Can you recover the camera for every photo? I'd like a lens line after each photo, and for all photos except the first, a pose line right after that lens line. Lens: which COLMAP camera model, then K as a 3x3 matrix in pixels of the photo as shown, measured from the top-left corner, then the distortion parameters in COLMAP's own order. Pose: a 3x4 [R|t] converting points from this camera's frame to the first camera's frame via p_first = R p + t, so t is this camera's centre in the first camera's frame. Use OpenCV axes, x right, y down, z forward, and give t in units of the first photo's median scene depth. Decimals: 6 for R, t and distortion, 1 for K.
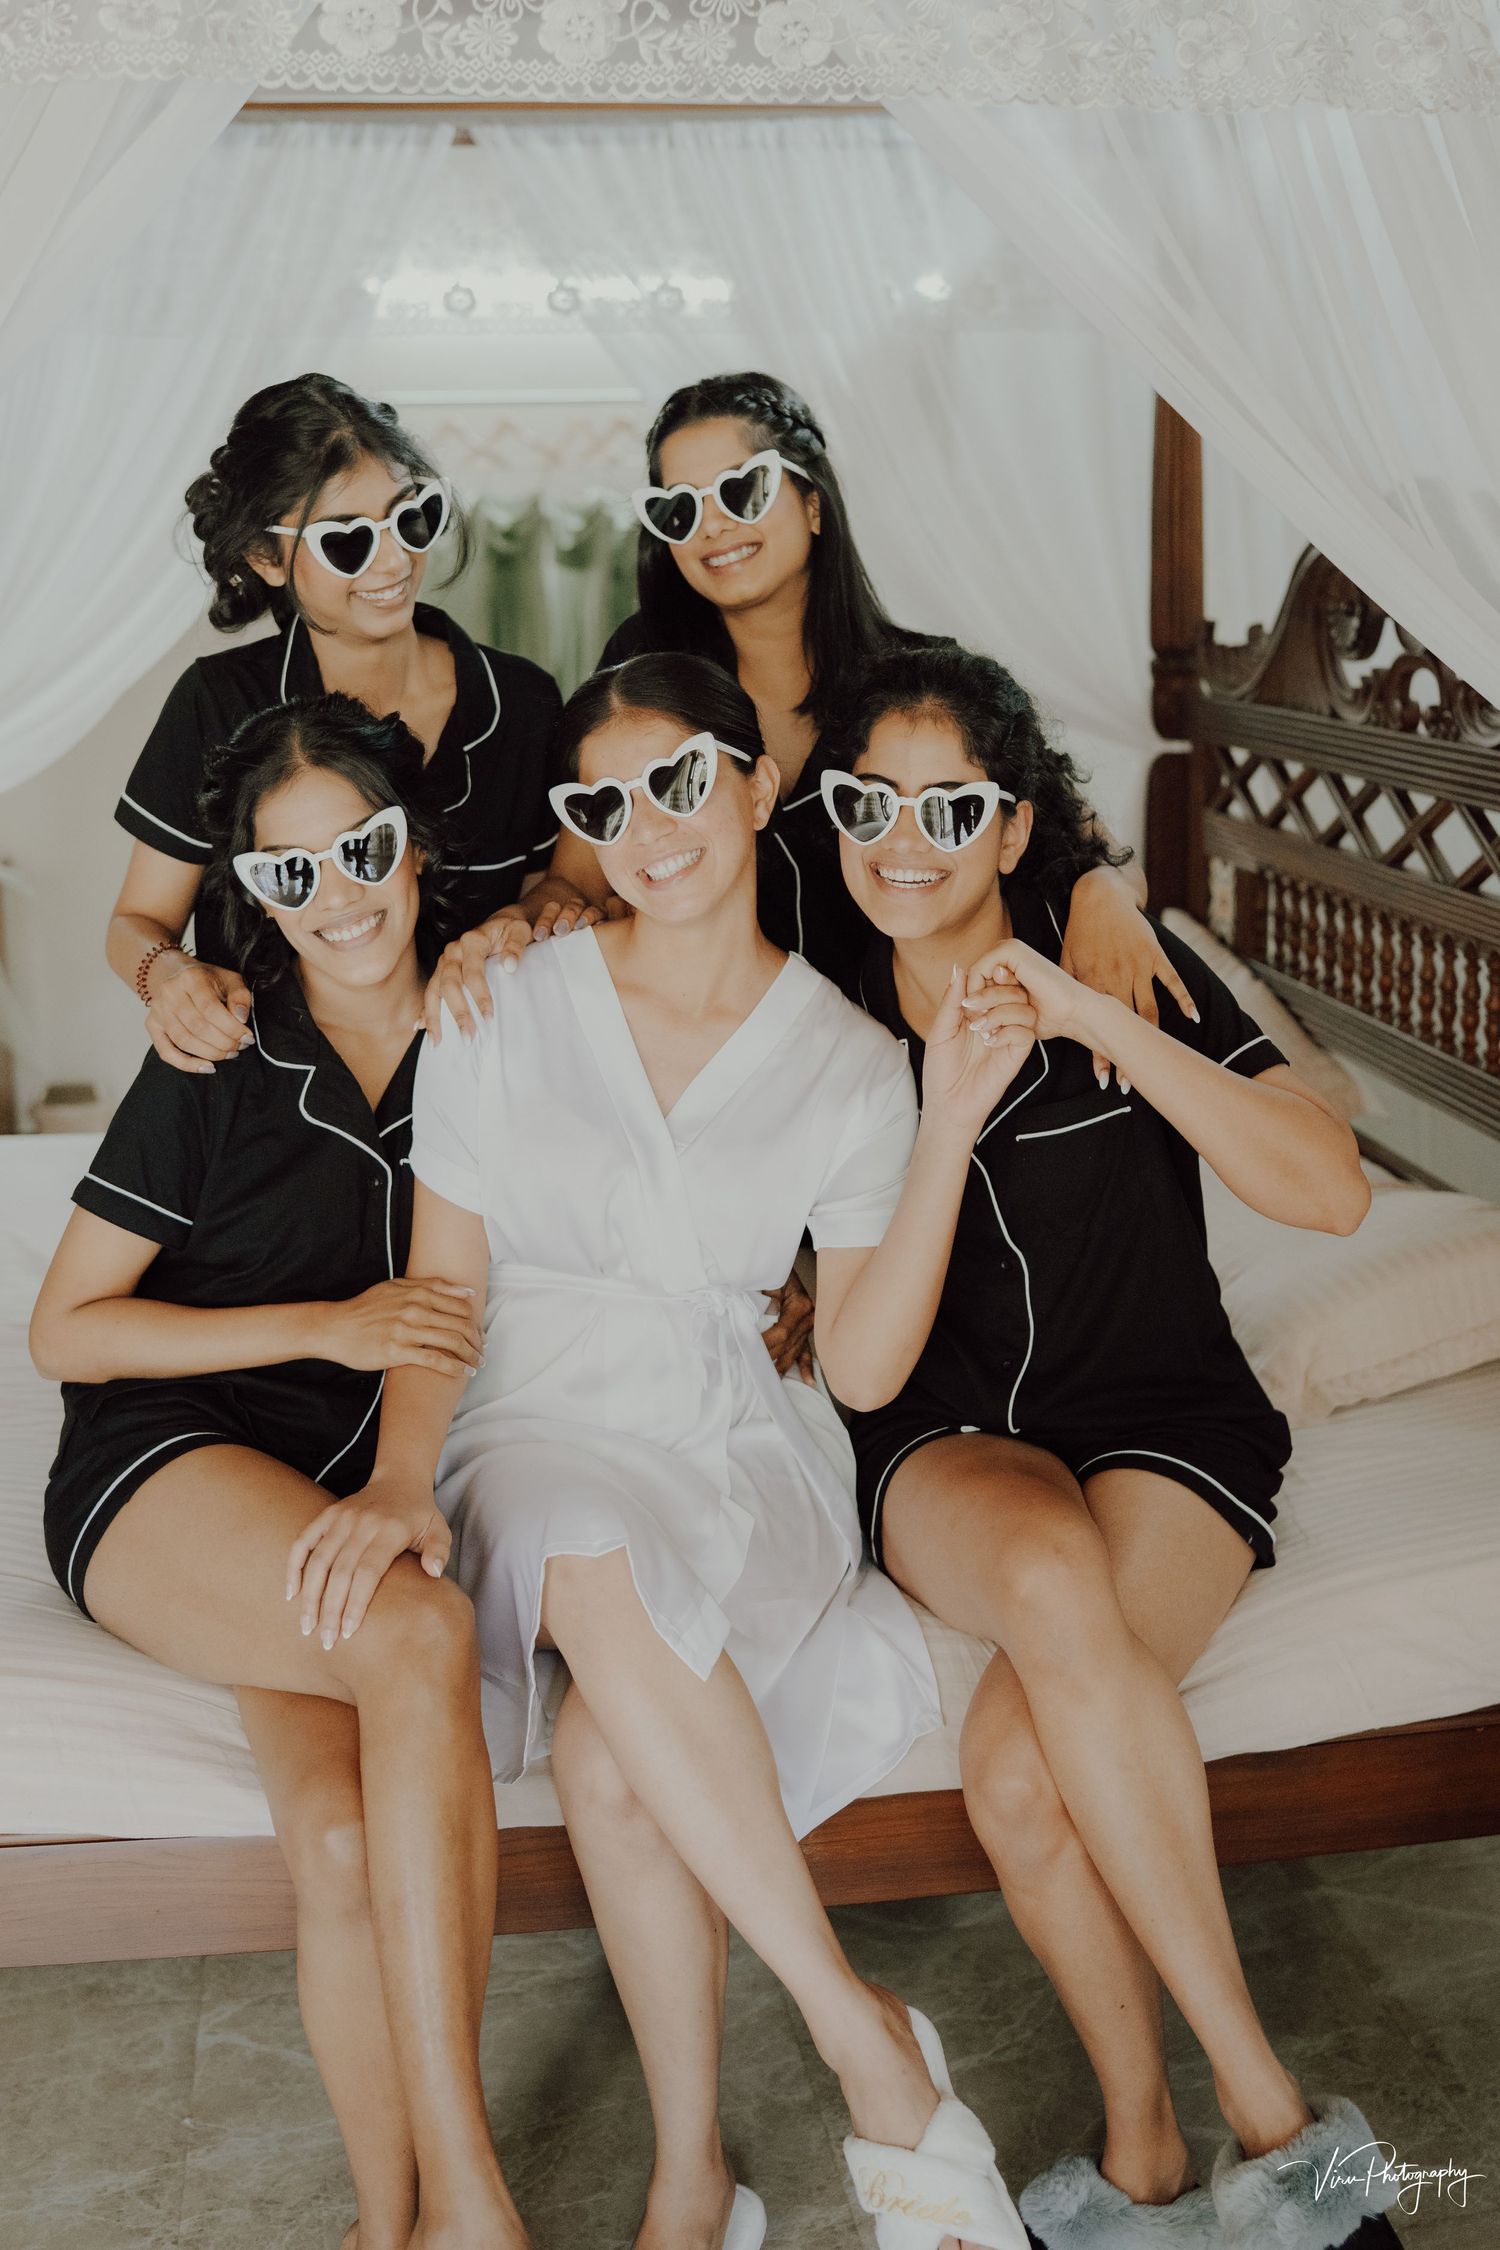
lens RADIAL K [[2456.1, 0, 749.8], [0, 2456.1, 1072.0], [0, 0, 1]] dist [-0.186005, 0.238002]
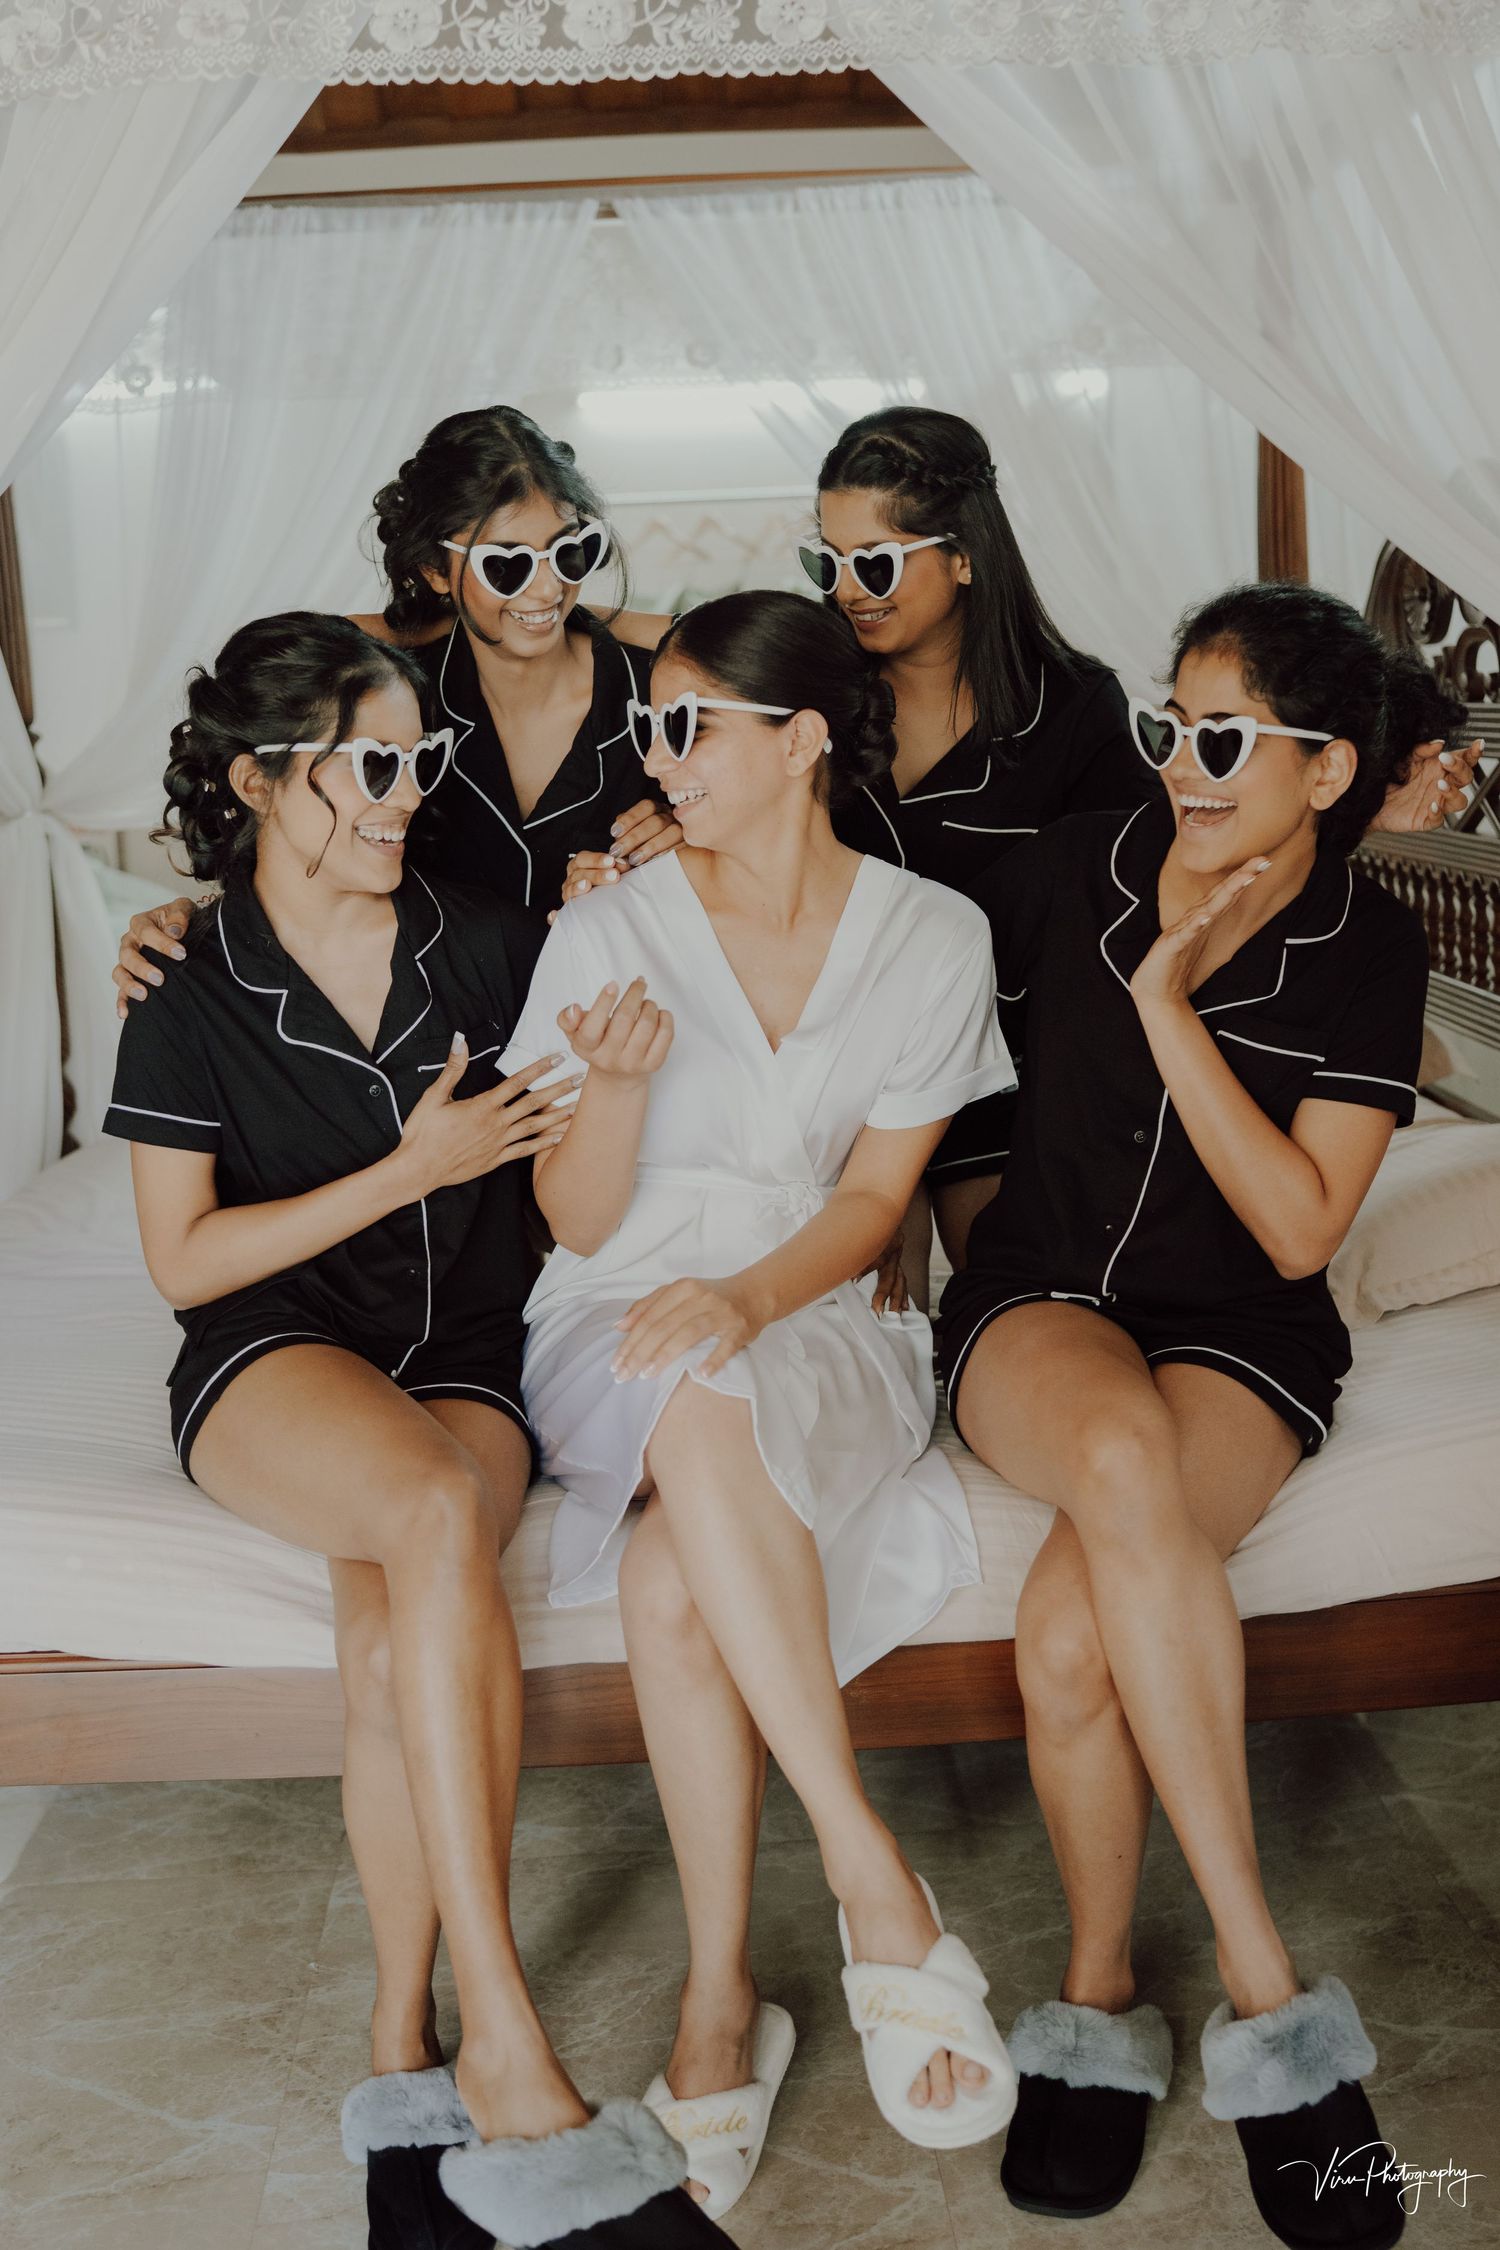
lens RADIAL K [[2330.9, 0, 751.7], [0, 2330.9, 1097.6], [0, 0, 1]] dist [-0.205938, 0.250775]
pose [[0.994433, -0.013369, -0.104520, 0.077167], [0.009951, 0.999400, -0.033161, 0.079757], [0.104900, 0.031936, 0.993970, -0.022458]]
